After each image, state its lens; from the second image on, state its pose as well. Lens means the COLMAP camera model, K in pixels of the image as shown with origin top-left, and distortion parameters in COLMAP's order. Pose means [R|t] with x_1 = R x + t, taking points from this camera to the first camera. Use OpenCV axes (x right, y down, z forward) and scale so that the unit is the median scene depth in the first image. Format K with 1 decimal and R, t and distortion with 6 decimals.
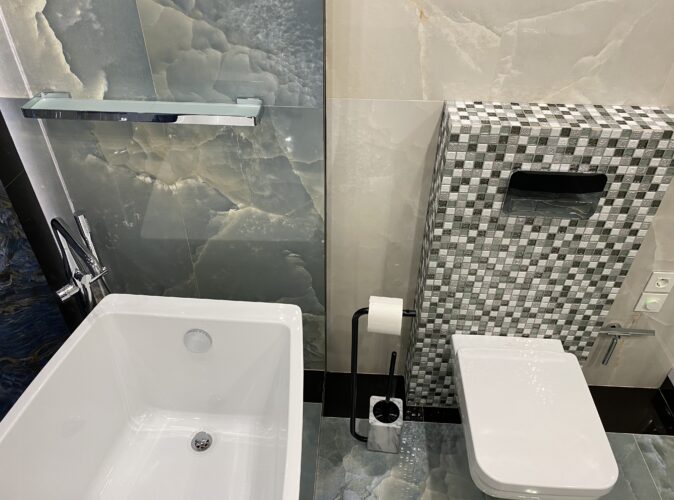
lens RADIAL K [[518.3, 0, 339.1], [0, 518.3, 247.8], [0, 0, 1]] dist [0.015225, 0.003352]
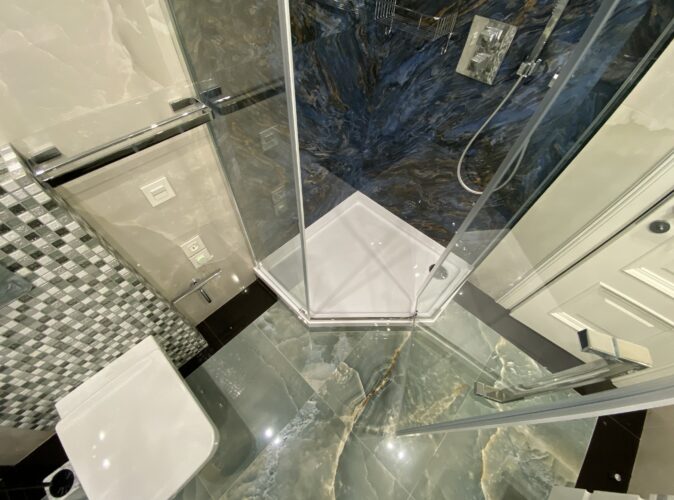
lens RADIAL K [[279.6, 0, 329.6], [0, 279.6, 251.4], [0, 0, 1]] dist [-0.010190, -0.001135]
pose [[0.670003, -0.606969, 0.427416, 0.692528], [0.446433, 0.789447, 0.421272, -0.082662], [-0.593121, -0.091441, 0.799903, 0.310779]]
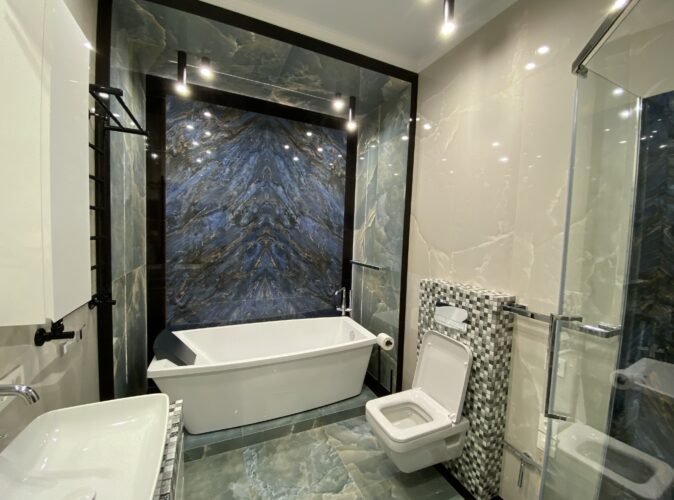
lens RADIAL K [[279.6, 0, 336.0], [0, 279.6, 249.5], [0, 0, 1]] dist [-0.010190, -0.001135]
pose [[0.437153, 0.045062, -0.898258, 1.318701], [-0.577395, 0.779814, -0.241879, 0.269462], [0.689574, 0.624387, 0.366916, -0.013883]]
